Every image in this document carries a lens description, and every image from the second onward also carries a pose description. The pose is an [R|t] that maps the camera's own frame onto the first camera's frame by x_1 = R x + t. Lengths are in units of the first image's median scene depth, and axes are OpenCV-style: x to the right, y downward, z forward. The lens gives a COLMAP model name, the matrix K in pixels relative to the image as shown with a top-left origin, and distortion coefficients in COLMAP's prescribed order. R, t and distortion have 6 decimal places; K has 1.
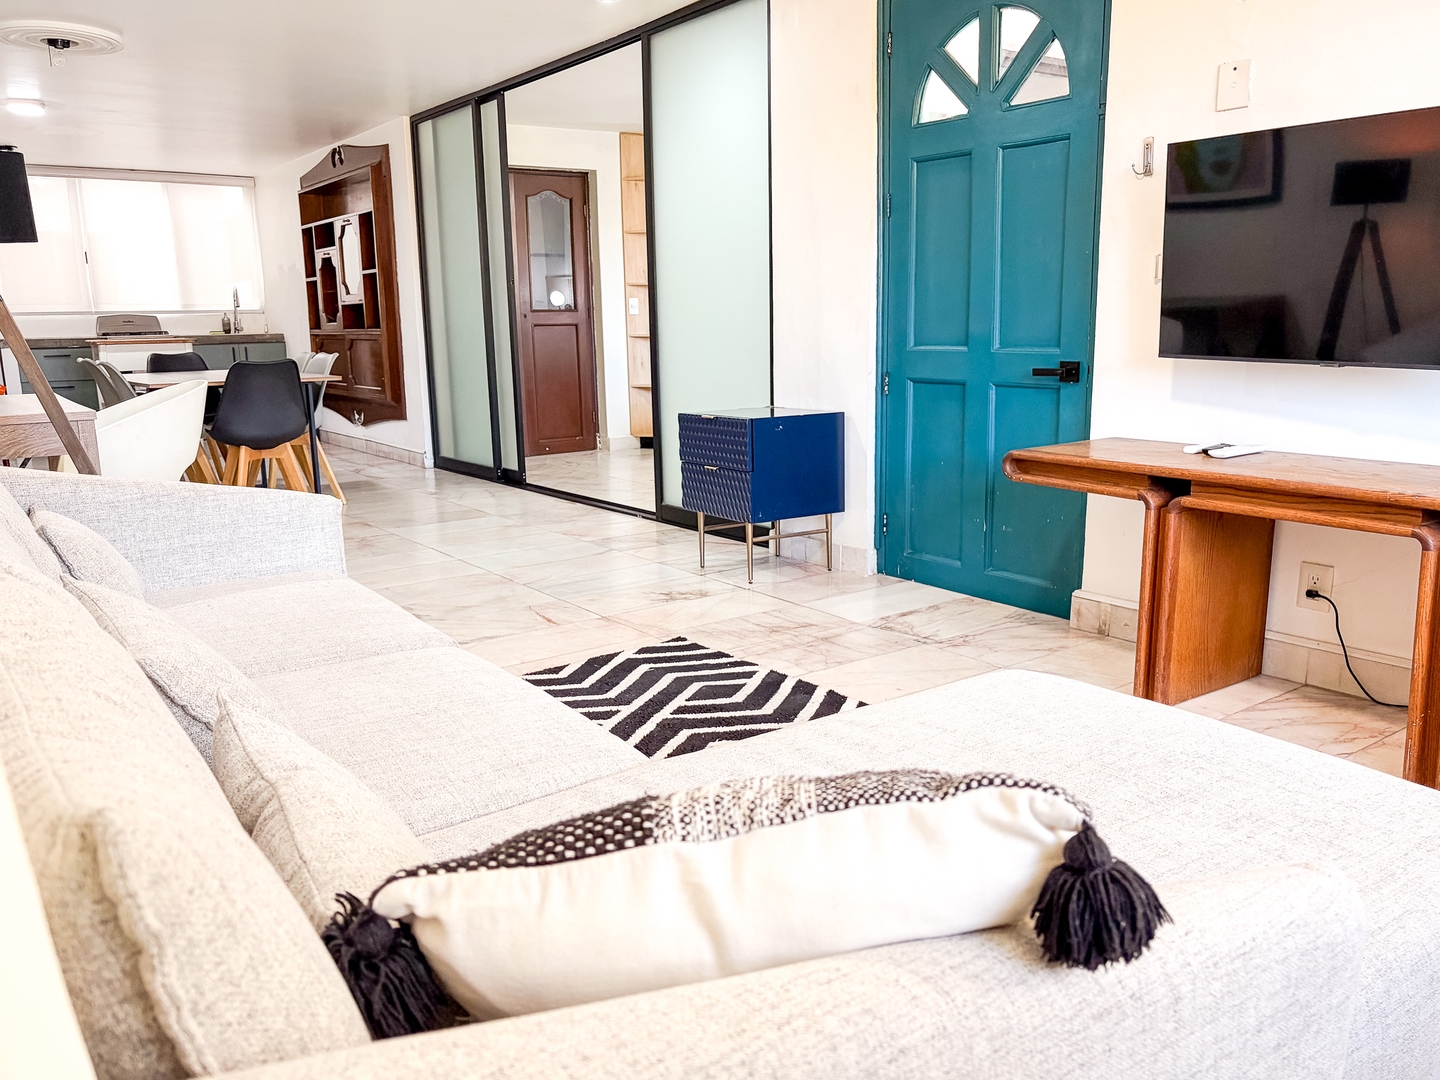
lens RADIAL K [[1129.3, 0, 720.0], [0, 1129.3, 540.0], [0, 0, 1]] dist [-0.001156, -0.001327]
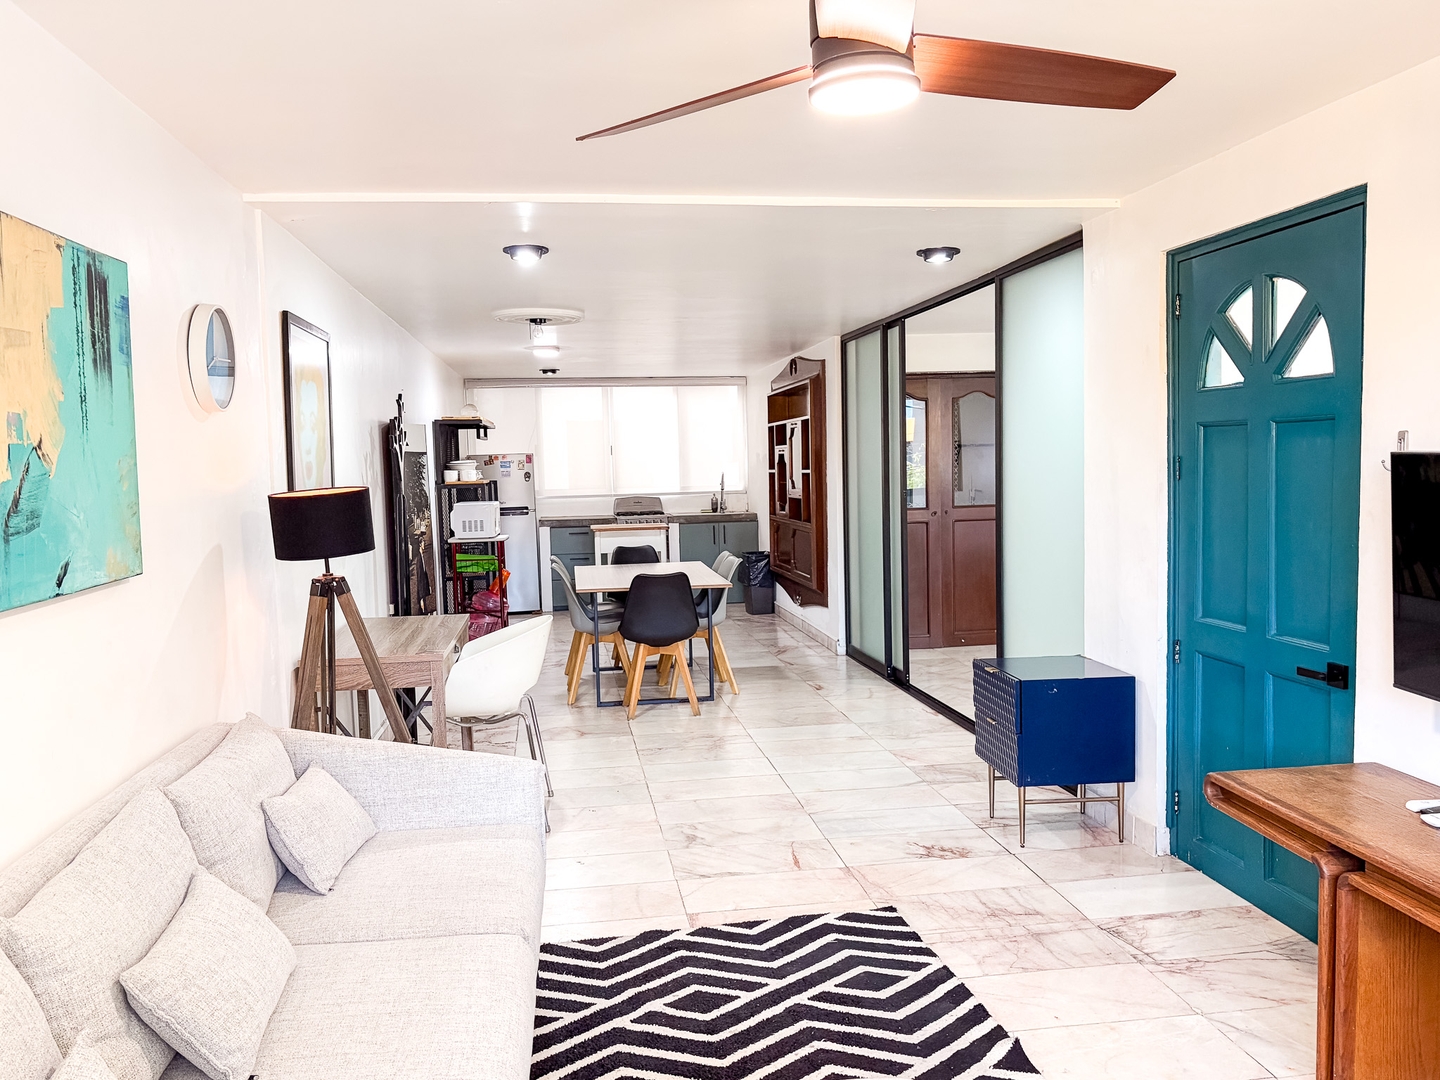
lens RADIAL K [[1144.3, 0, 720.0], [0, 1144.3, 540.0], [0, 0, 1]] dist [-0.008394, 0.001146]
pose [[0.881824, 0.028579, -0.470712, 0.263522], [-0.081088, 0.992484, -0.091650, -0.116831], [0.464555, 0.118988, 0.877514, -0.012595]]
